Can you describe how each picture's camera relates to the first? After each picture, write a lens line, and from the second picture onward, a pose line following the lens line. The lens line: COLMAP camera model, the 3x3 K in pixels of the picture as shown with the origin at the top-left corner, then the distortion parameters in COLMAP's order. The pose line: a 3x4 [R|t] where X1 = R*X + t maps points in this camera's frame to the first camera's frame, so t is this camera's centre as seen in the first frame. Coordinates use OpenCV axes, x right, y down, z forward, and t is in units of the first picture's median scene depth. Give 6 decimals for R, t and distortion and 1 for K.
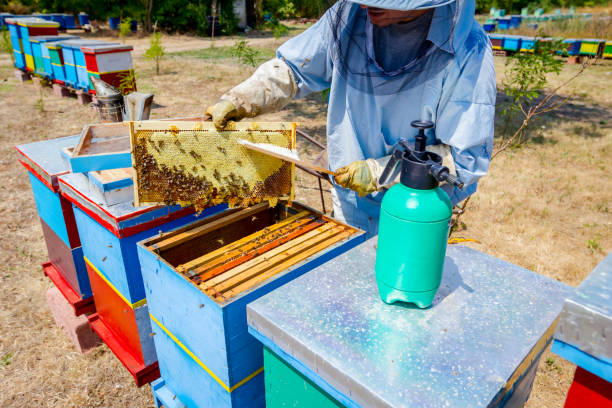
lens RADIAL K [[458.7, 0, 308.9], [0, 458.7, 200.6], [0, 0, 1]] dist [-0.007010, 0.005506]
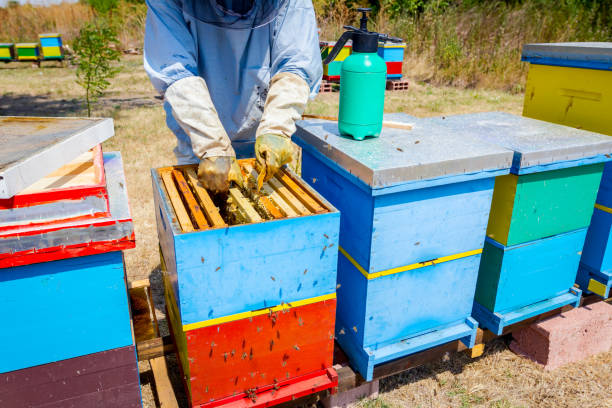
lens RADIAL K [[470.9, 0, 308.2], [0, 470.9, 200.1], [0, 0, 1]] dist [-0.009107, 0.011784]
pose [[0.362220, -0.348470, 0.864503, -1.203686], [0.373591, 0.904004, 0.207861, -0.142624], [-0.853948, 0.247679, 0.457634, 0.649051]]
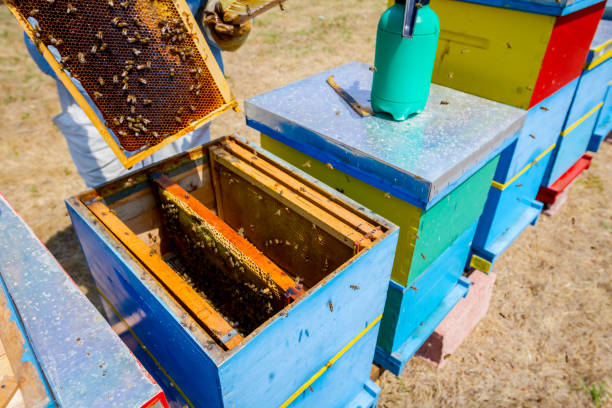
lens RADIAL K [[441.6, 0, 307.8], [0, 441.6, 199.3], [0, 0, 1]] dist [-0.005889, 0.012088]
pose [[-0.013009, -0.592447, 0.805505, -0.611549], [0.390041, 0.738751, 0.549649, -0.236998], [-0.920706, 0.321330, 0.221468, 0.725597]]
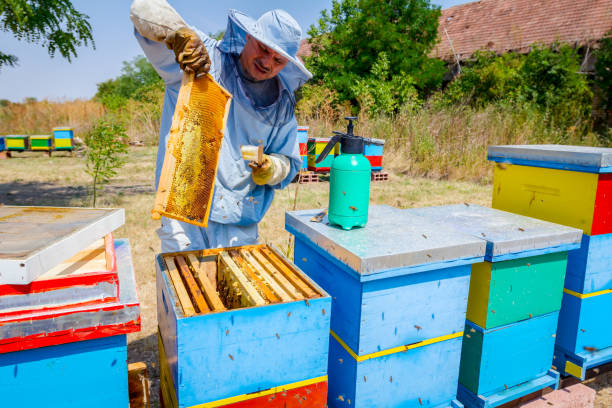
lens RADIAL K [[441.6, 0, 307.8], [0, 441.6, 202.0], [0, 0, 1]] dist [-0.005889, 0.012088]
pose [[0.339860, -0.187049, 0.921688, -1.233230], [0.364158, 0.929747, 0.054406, -0.161841], [-0.867113, 0.317150, 0.384099, 0.643526]]
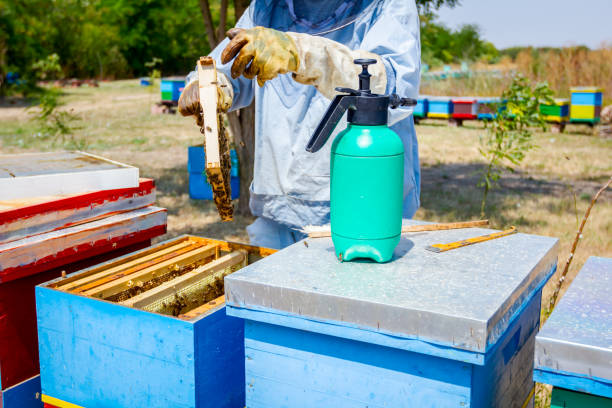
lens RADIAL K [[772.2, 0, 313.1], [0, 772.2, 187.6], [0, 0, 1]] dist [0.011723, 0.000000]
pose [[0.954479, -0.047648, 0.294448, -0.567602], [0.116589, 0.968222, -0.221255, 0.157795], [-0.274548, 0.245512, 0.929703, -0.067142]]
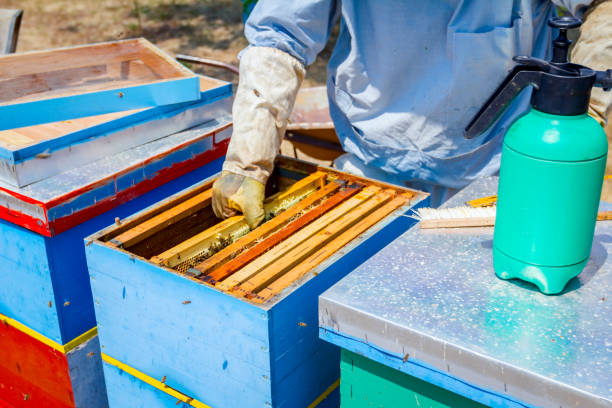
lens RADIAL K [[794.9, 0, 305.2], [0, 794.9, 198.8], [0, 0, 1]] dist [-0.003737, 0.000000]
pose [[0.987122, -0.080453, 0.138269, -0.213893], [0.079739, 0.996758, 0.010703, 0.047835], [-0.138682, 0.000460, 0.990337, -0.116569]]
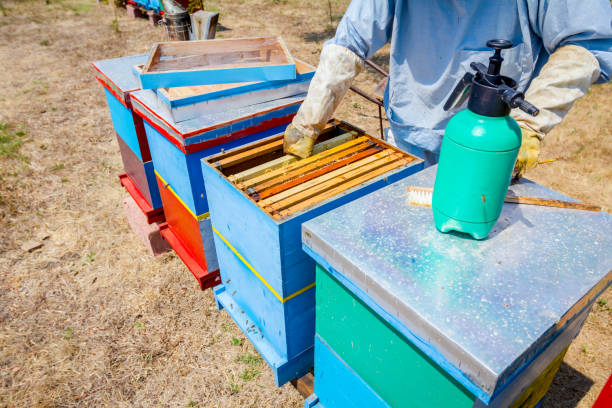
lens RADIAL K [[441.6, 0, 310.1], [0, 441.6, 200.0], [0, 0, 1]] dist [-0.005889, 0.012088]
pose [[0.990944, 0.064112, -0.117980, -0.002384], [-0.044538, 0.985845, 0.161634, 0.009364], [0.126673, -0.154916, 0.979773, 0.025346]]
